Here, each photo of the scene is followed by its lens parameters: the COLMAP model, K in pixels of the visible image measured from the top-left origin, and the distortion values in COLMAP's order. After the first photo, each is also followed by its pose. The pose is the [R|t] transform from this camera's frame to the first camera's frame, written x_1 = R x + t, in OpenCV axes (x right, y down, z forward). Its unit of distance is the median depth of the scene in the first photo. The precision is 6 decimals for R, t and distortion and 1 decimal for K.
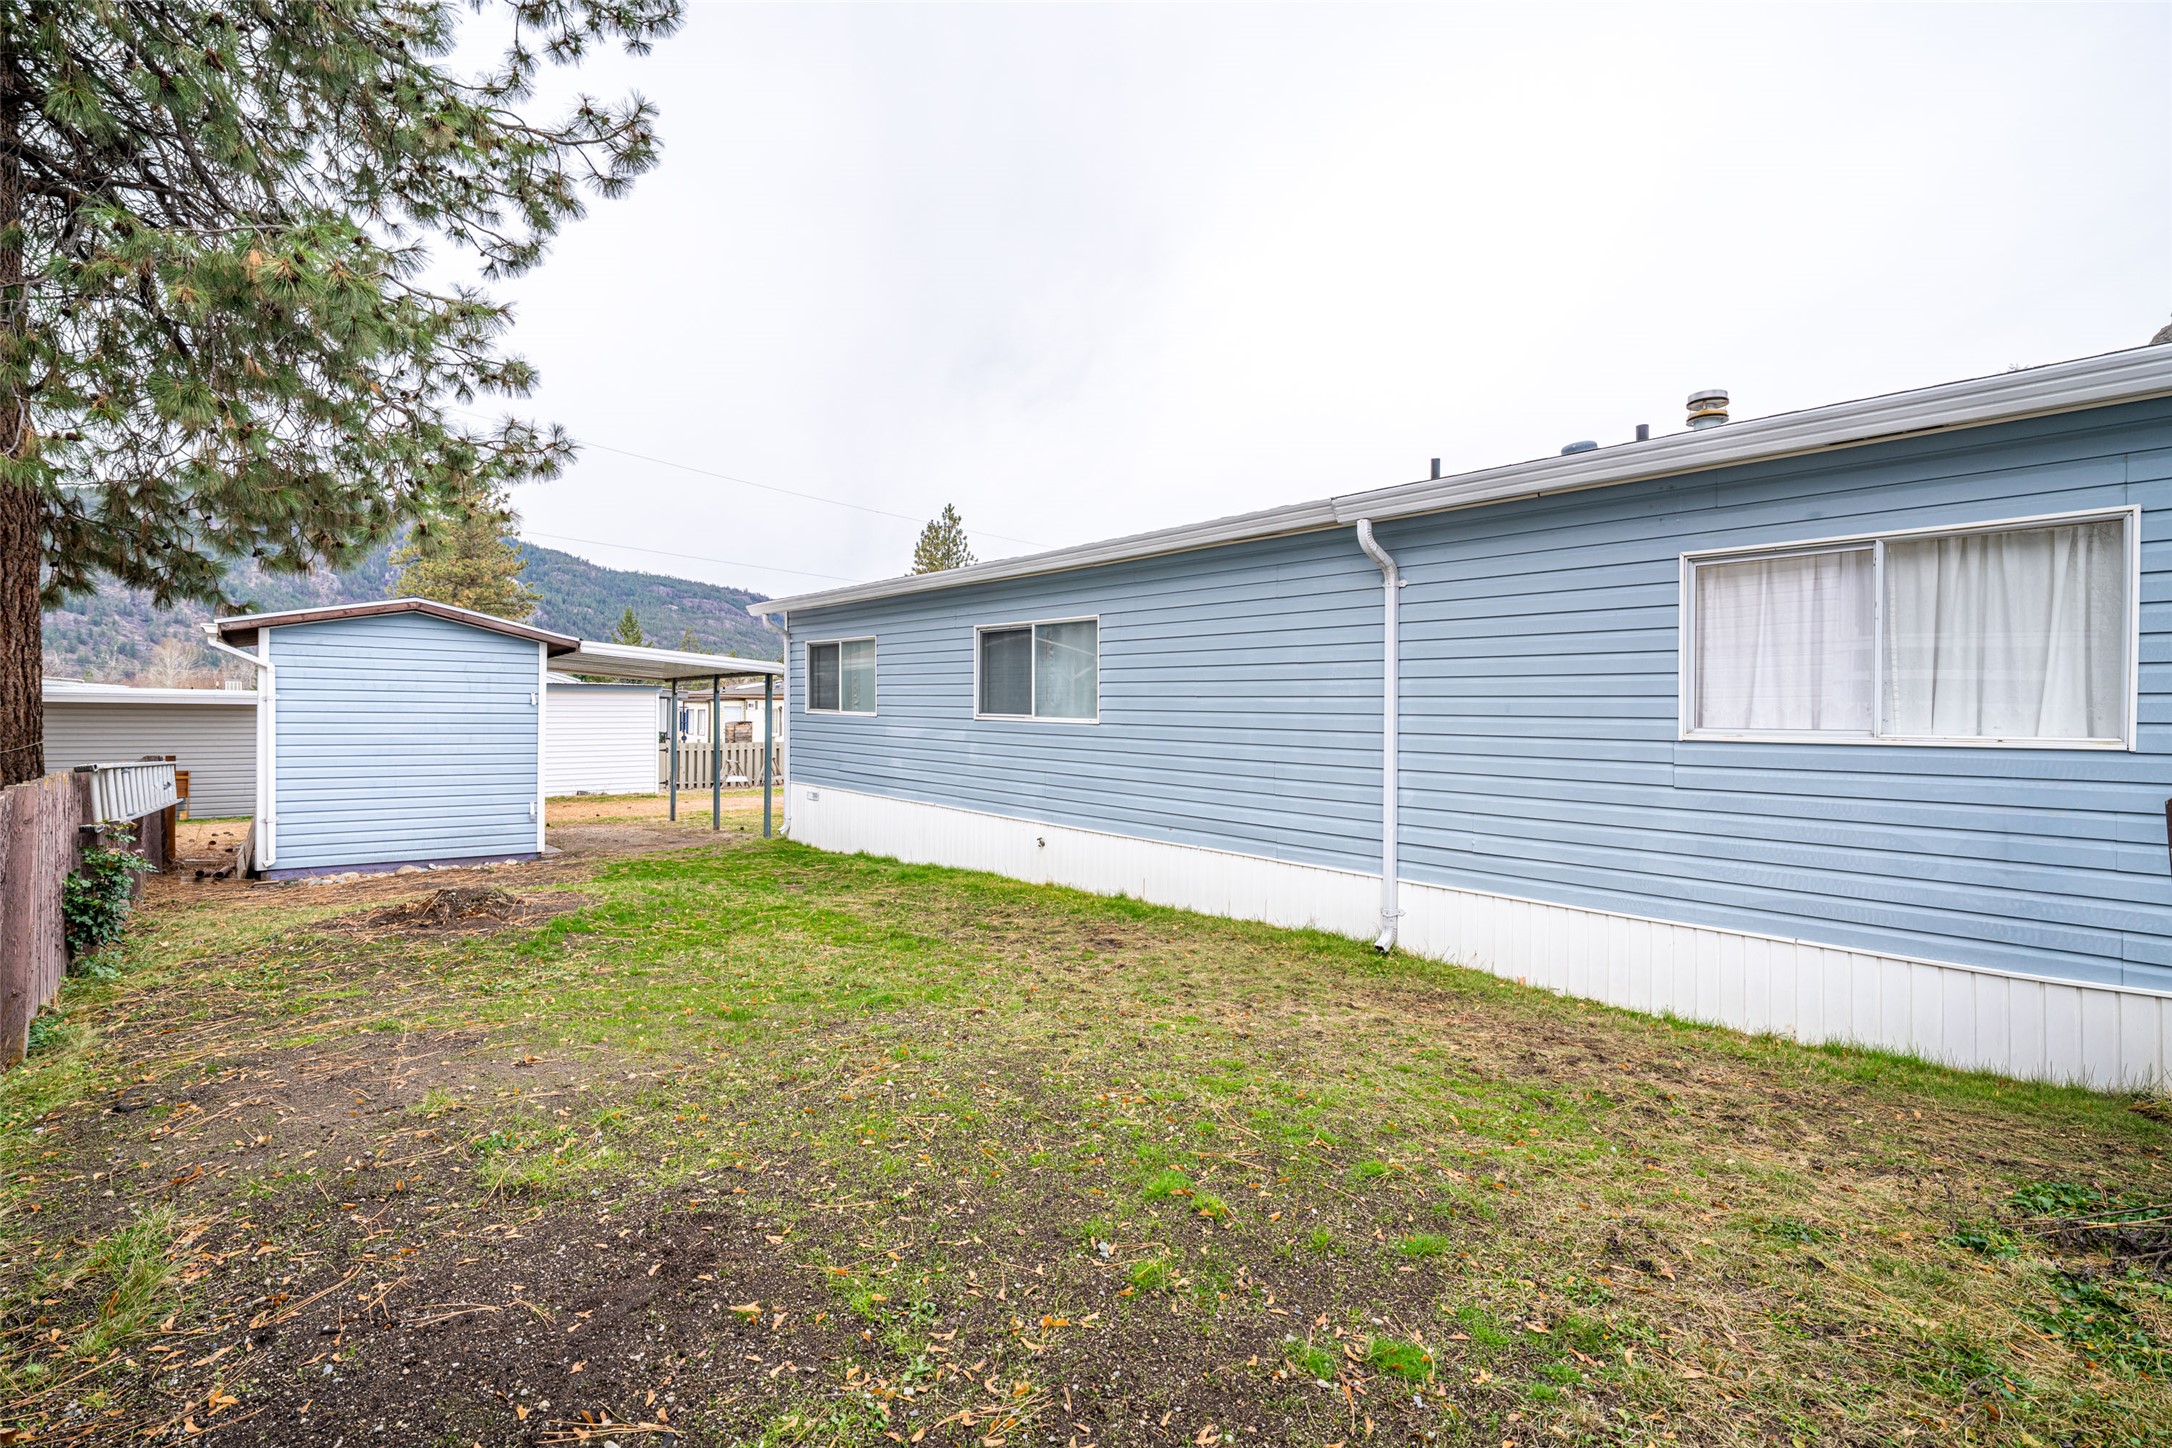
lens RADIAL K [[968.0, 0, 1051.6], [0, 968.0, 718.5], [0, 0, 1]] dist [-0.024909, 0.003479]
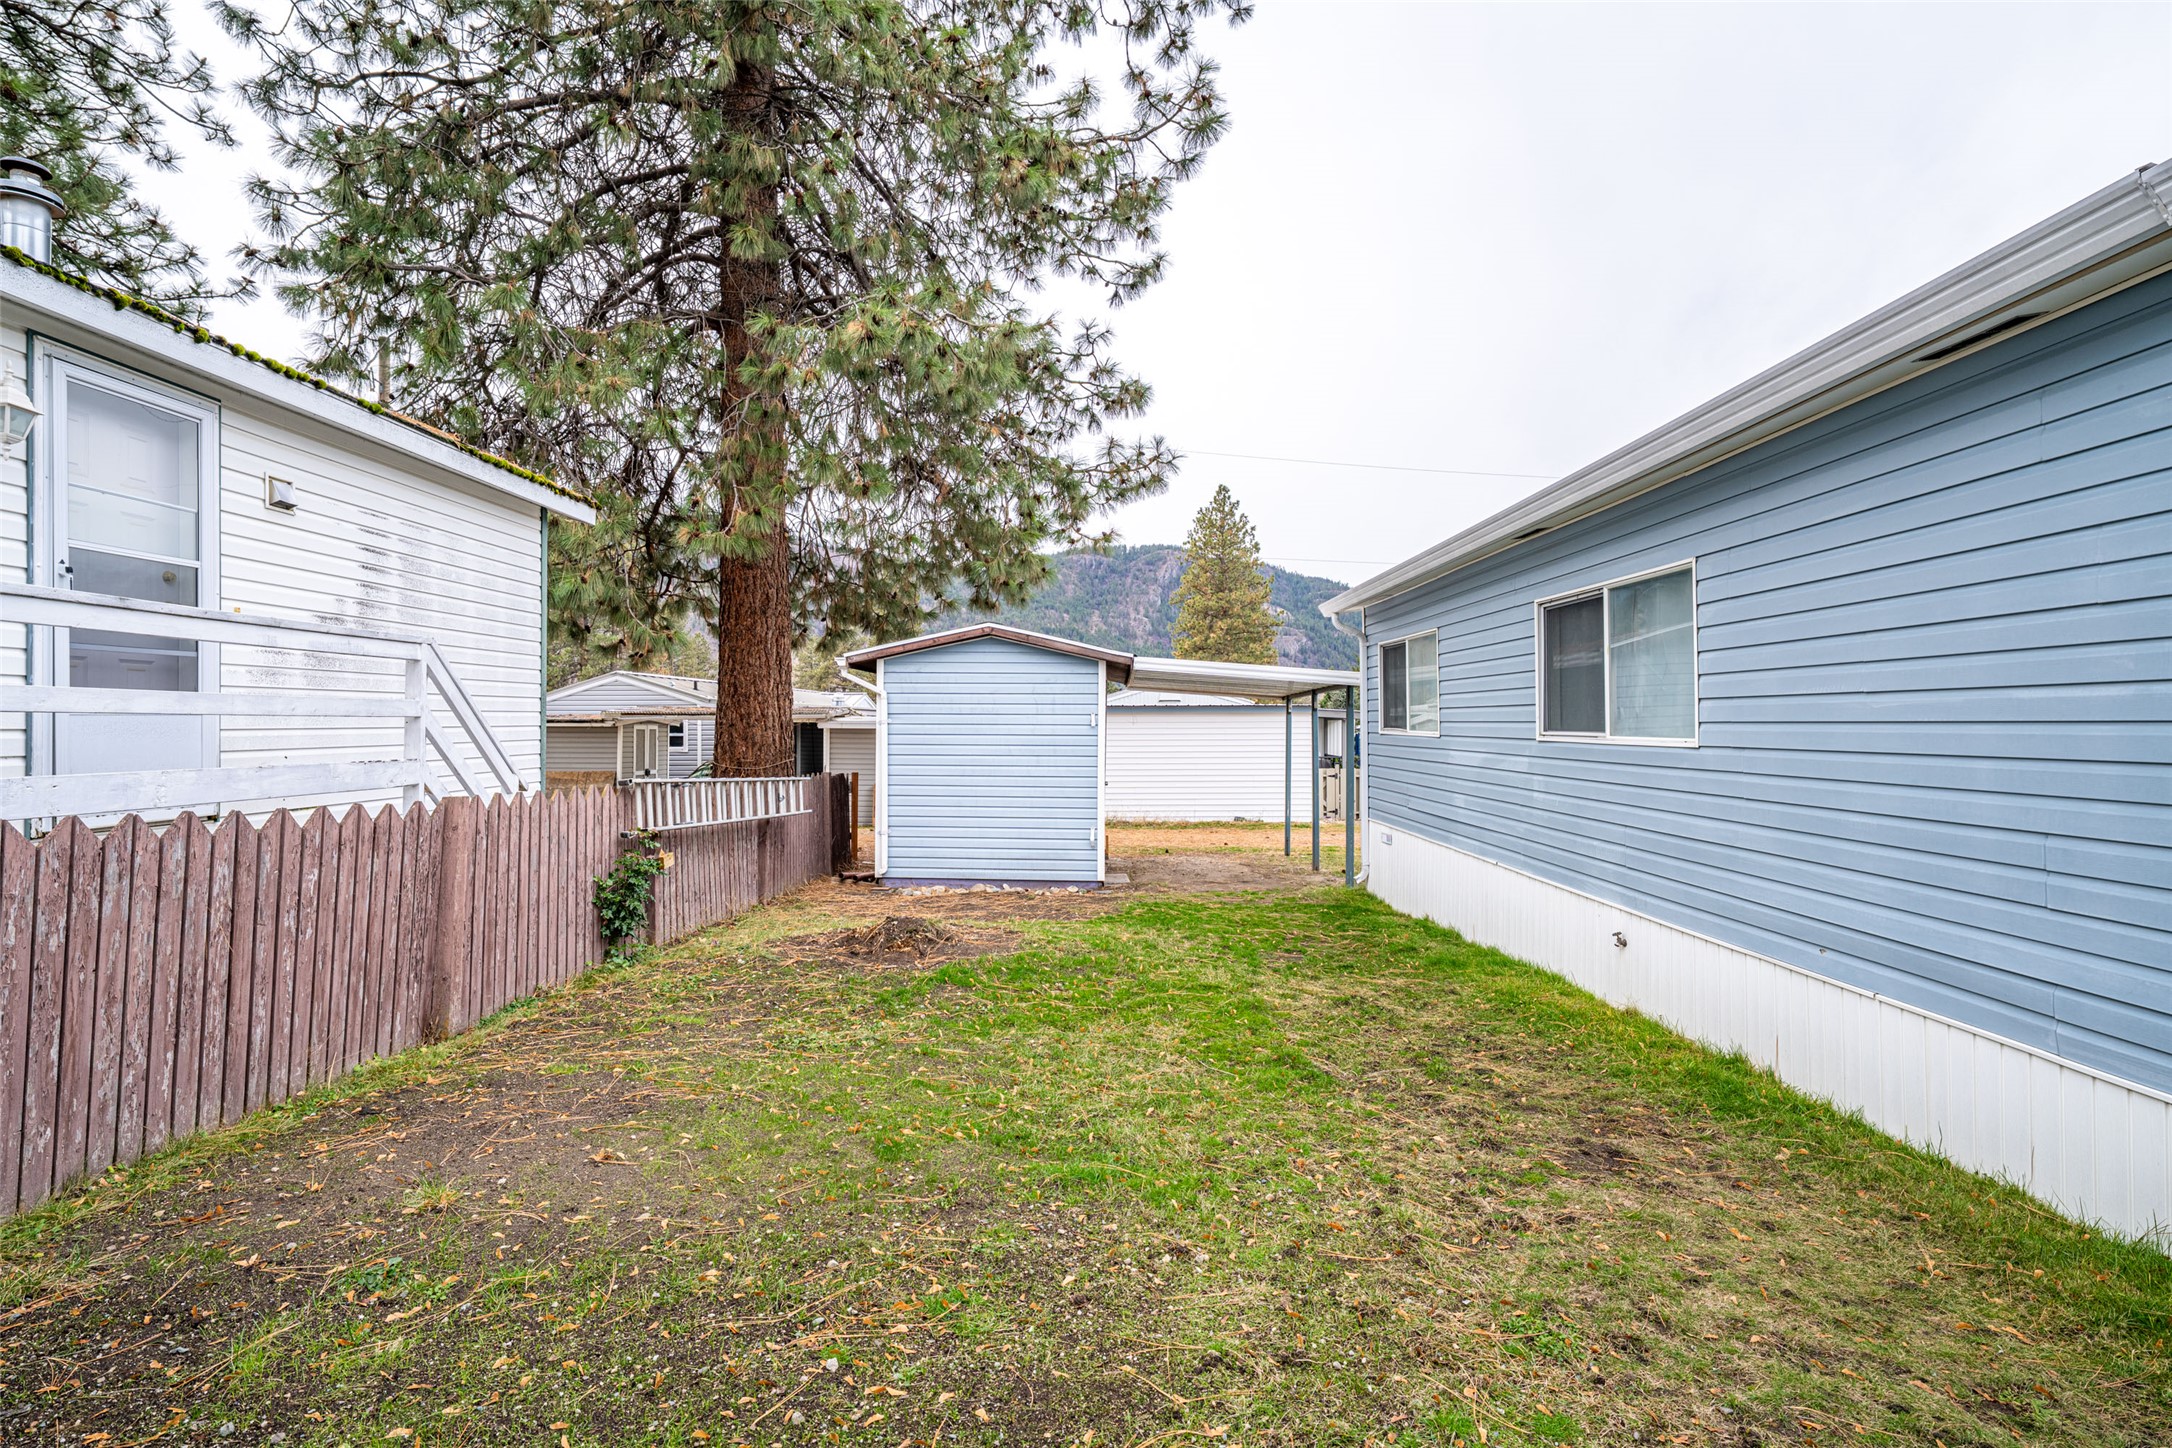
lens RADIAL K [[1035.4, 0, 1071.9], [0, 1035.4, 715.0], [0, 0, 1]] dist [-0.003350, -0.000031]
pose [[0.760117, -0.017181, -0.649559, 0.116914], [0.000188, 0.999656, -0.026222, 0.001705], [0.649786, 0.019809, 0.759859, 0.205323]]
